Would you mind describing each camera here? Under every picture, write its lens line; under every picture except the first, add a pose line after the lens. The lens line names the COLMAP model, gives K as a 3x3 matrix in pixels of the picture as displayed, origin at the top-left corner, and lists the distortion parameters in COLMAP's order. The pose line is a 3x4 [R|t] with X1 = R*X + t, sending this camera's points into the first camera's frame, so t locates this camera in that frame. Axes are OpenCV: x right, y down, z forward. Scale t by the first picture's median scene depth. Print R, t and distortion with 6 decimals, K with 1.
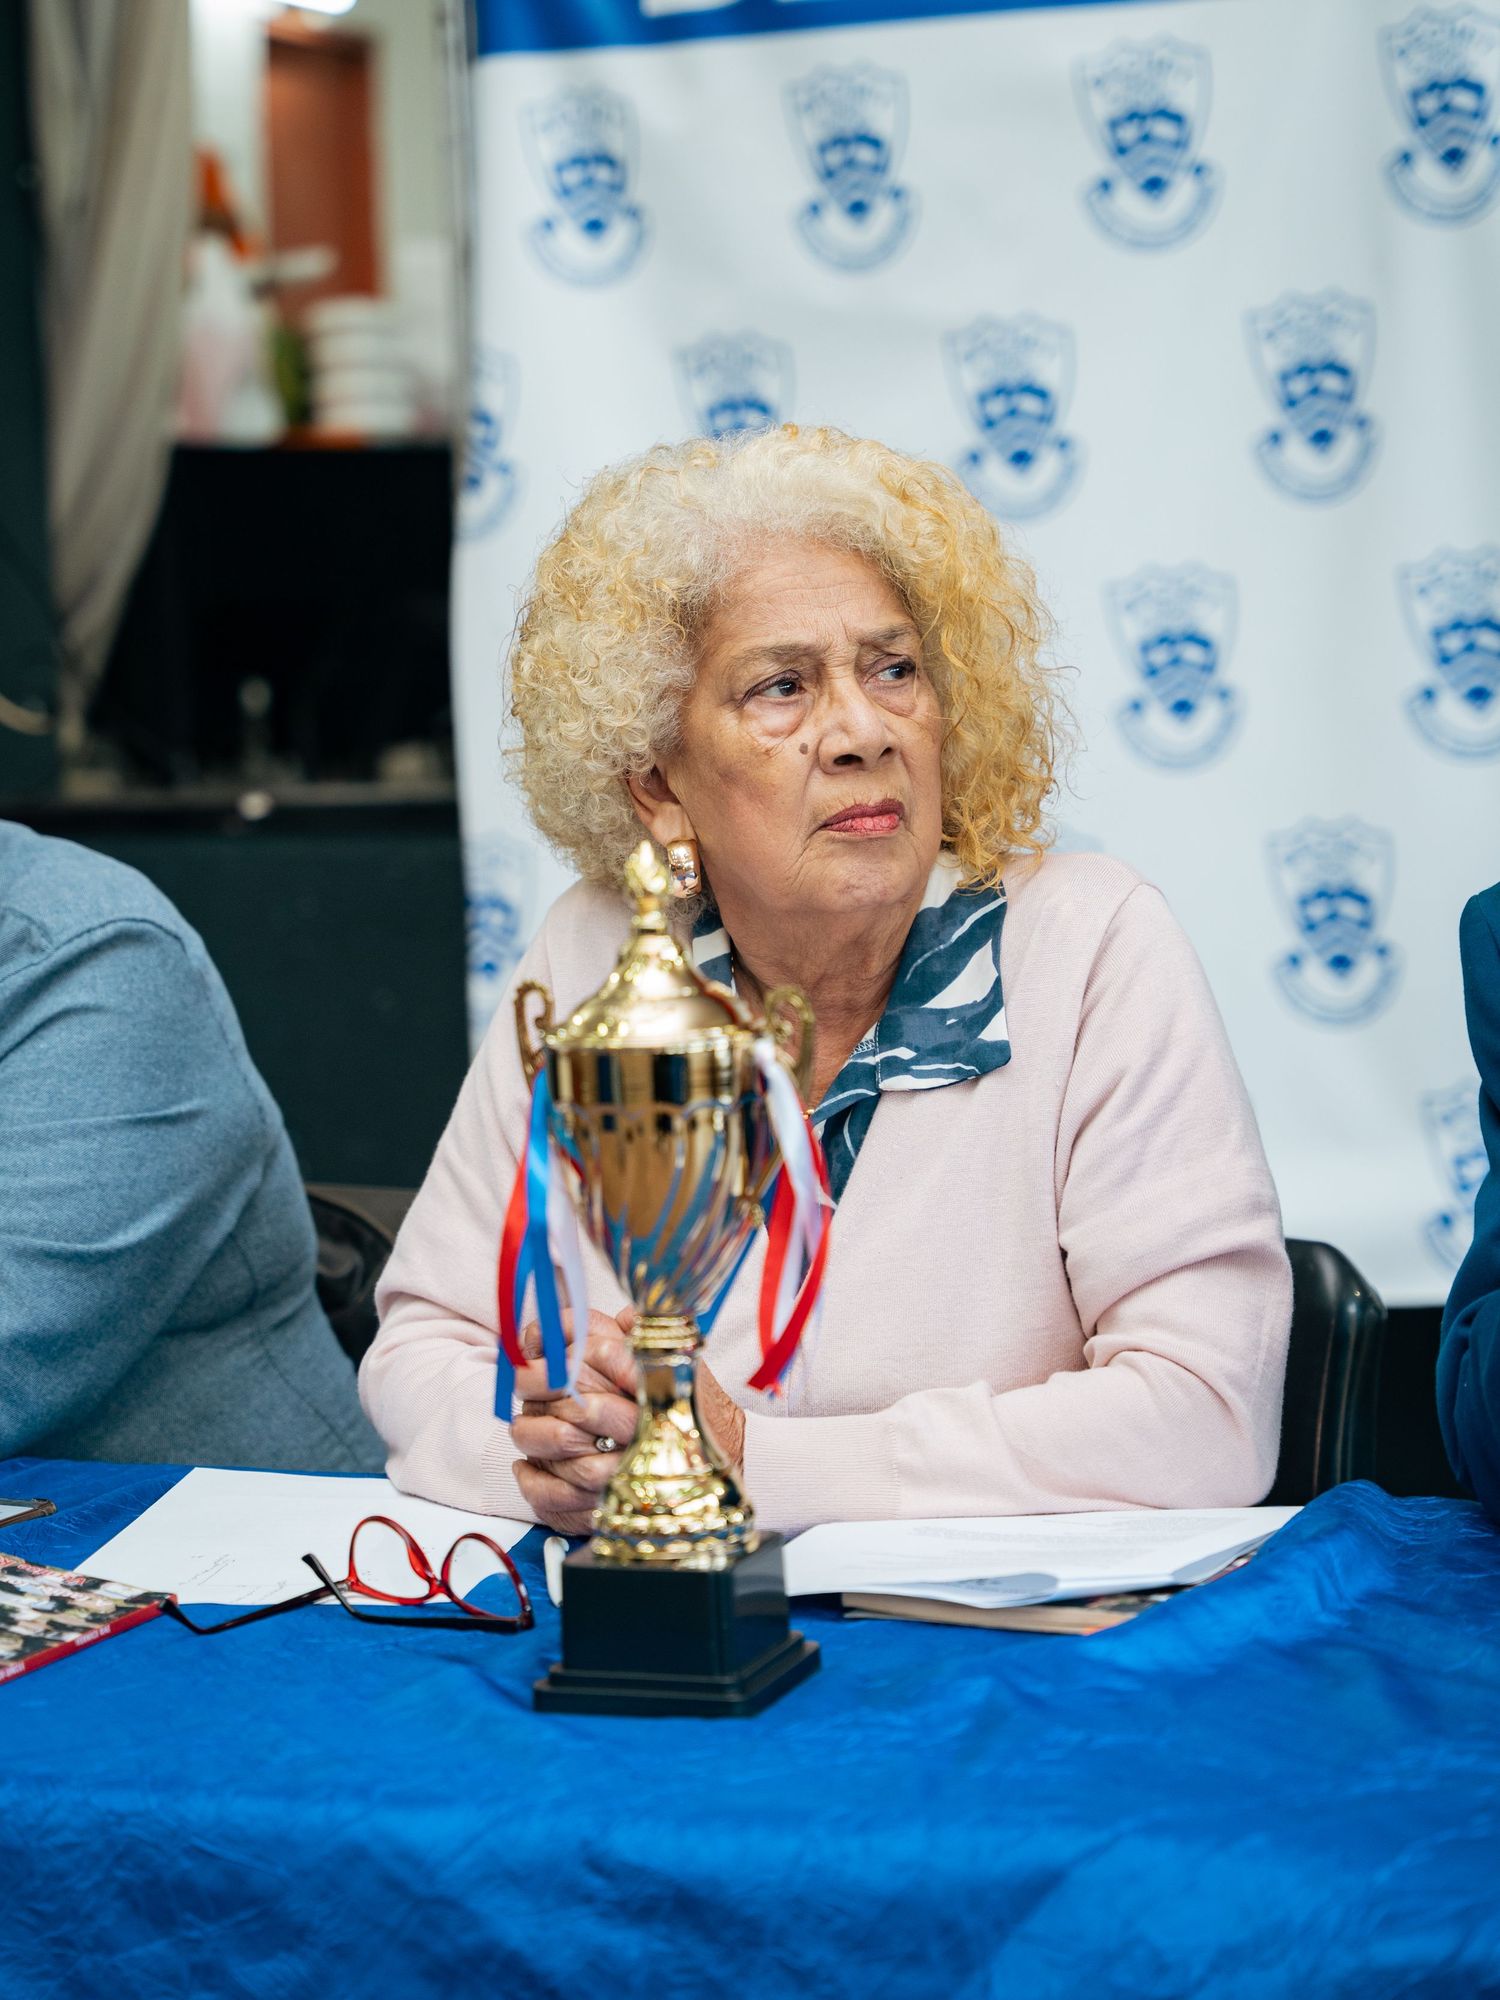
lens RADIAL K [[4037.1, 0, 747.5], [0, 4037.1, 1010.1], [0, 0, 1]] dist [-0.012844, 0.000000]
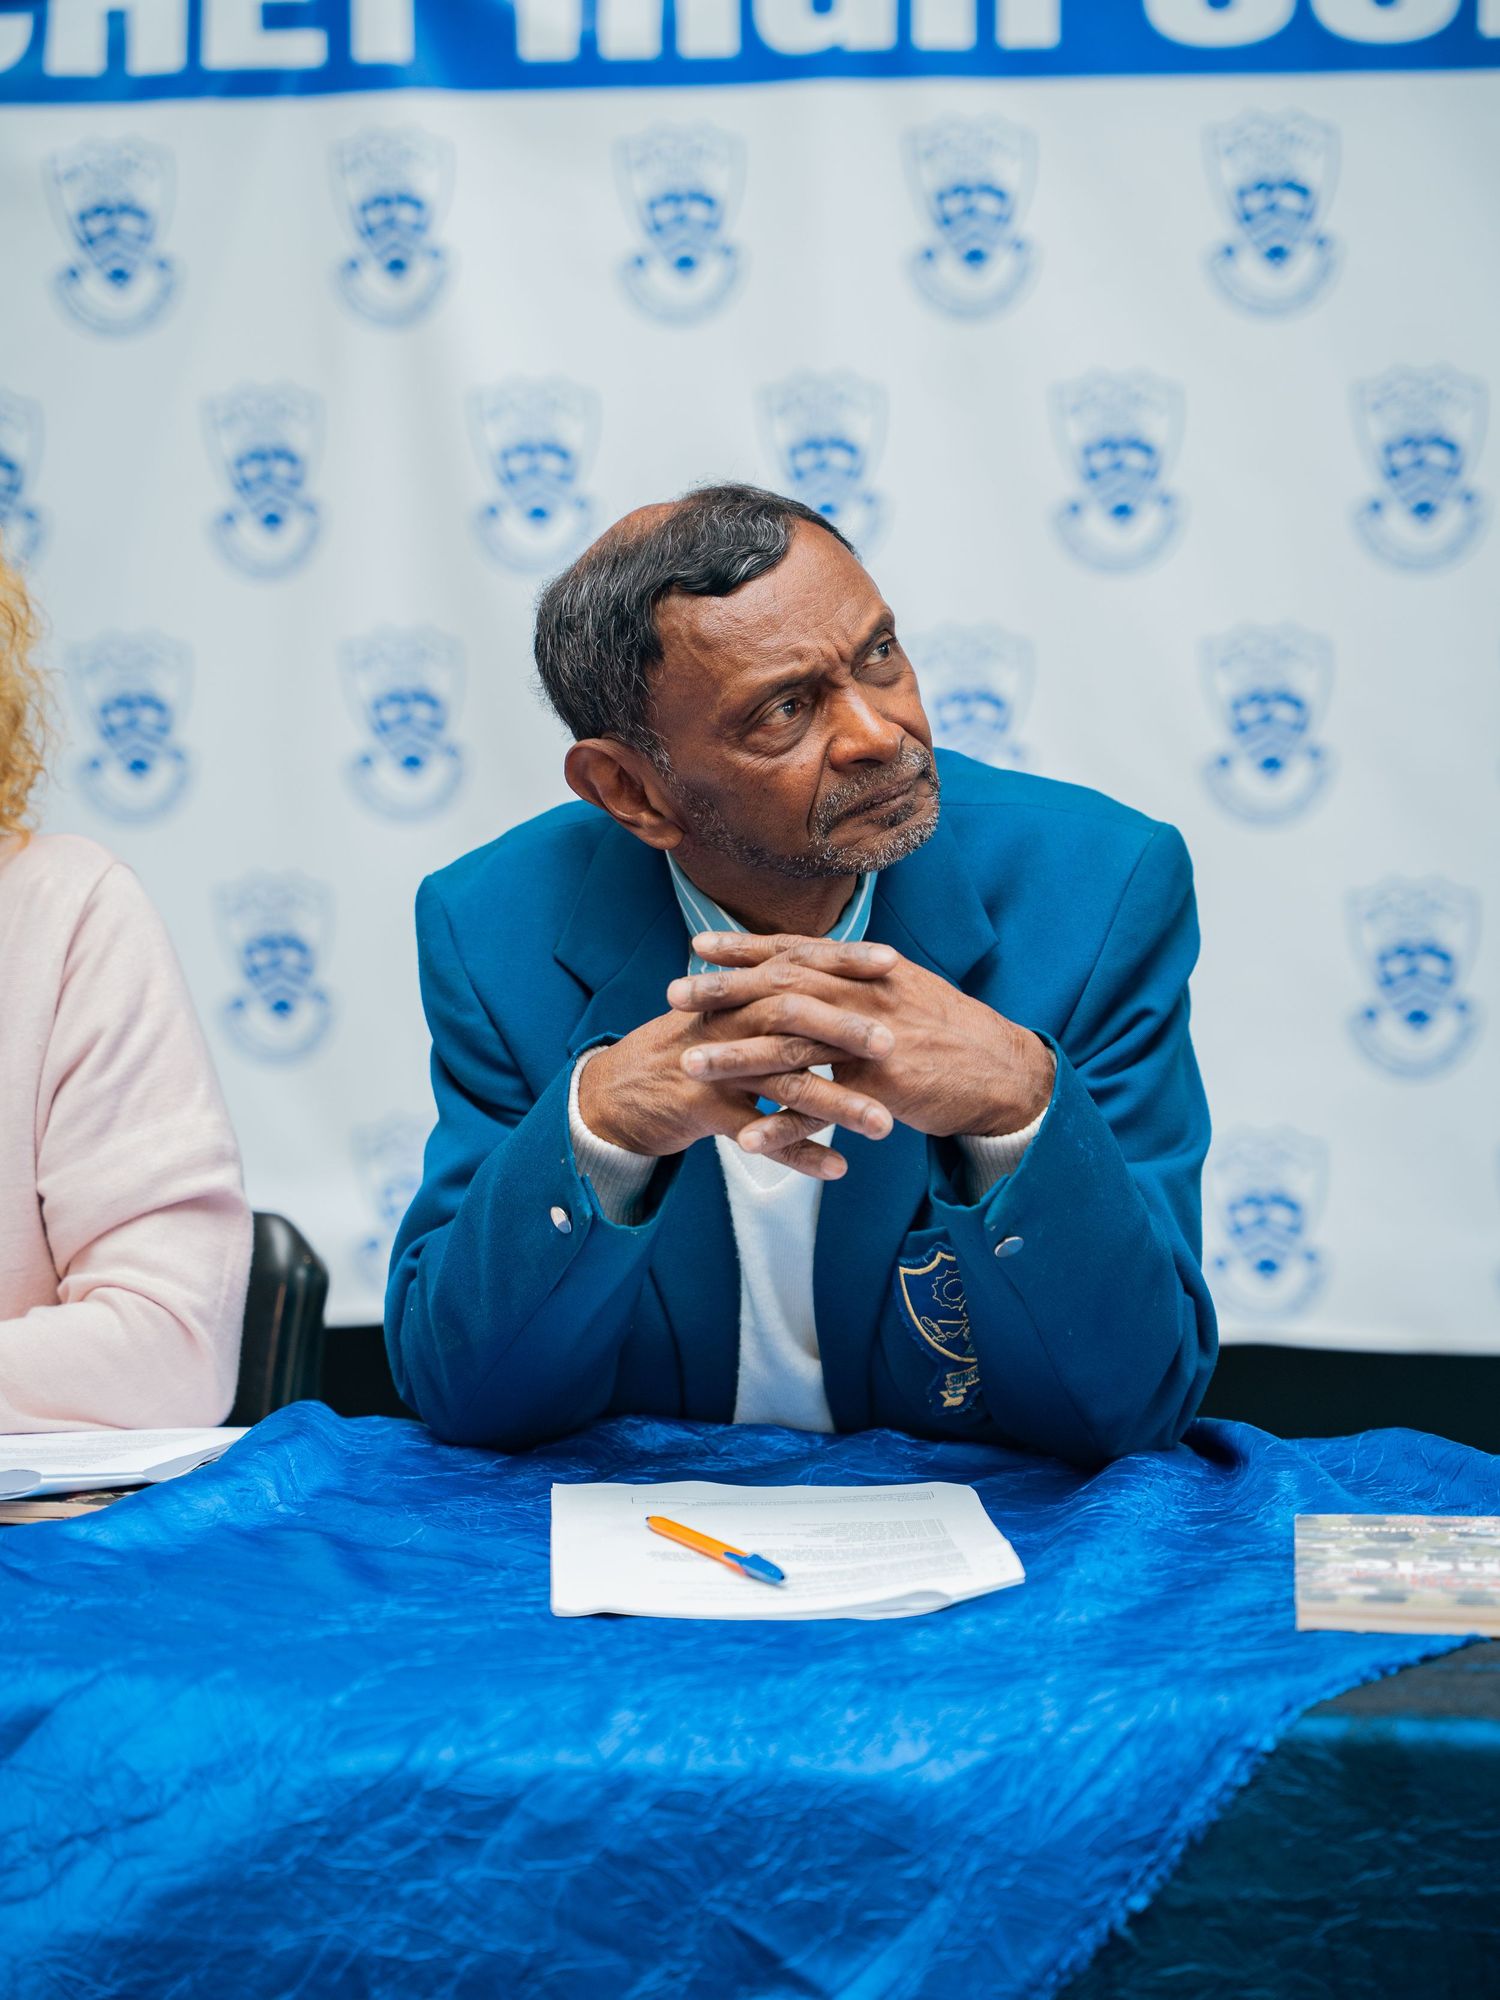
lens RADIAL K [[4037.1, 0, 751.7], [0, 4037.1, 1002.0], [0, 0, 1]] dist [-0.012844, 0.000000]
pose [[0.963197, 0.023964, 0.267725, -0.033215], [-0.011000, 0.998698, -0.049816, 0.067277], [-0.268570, 0.045038, 0.962207, -0.107411]]
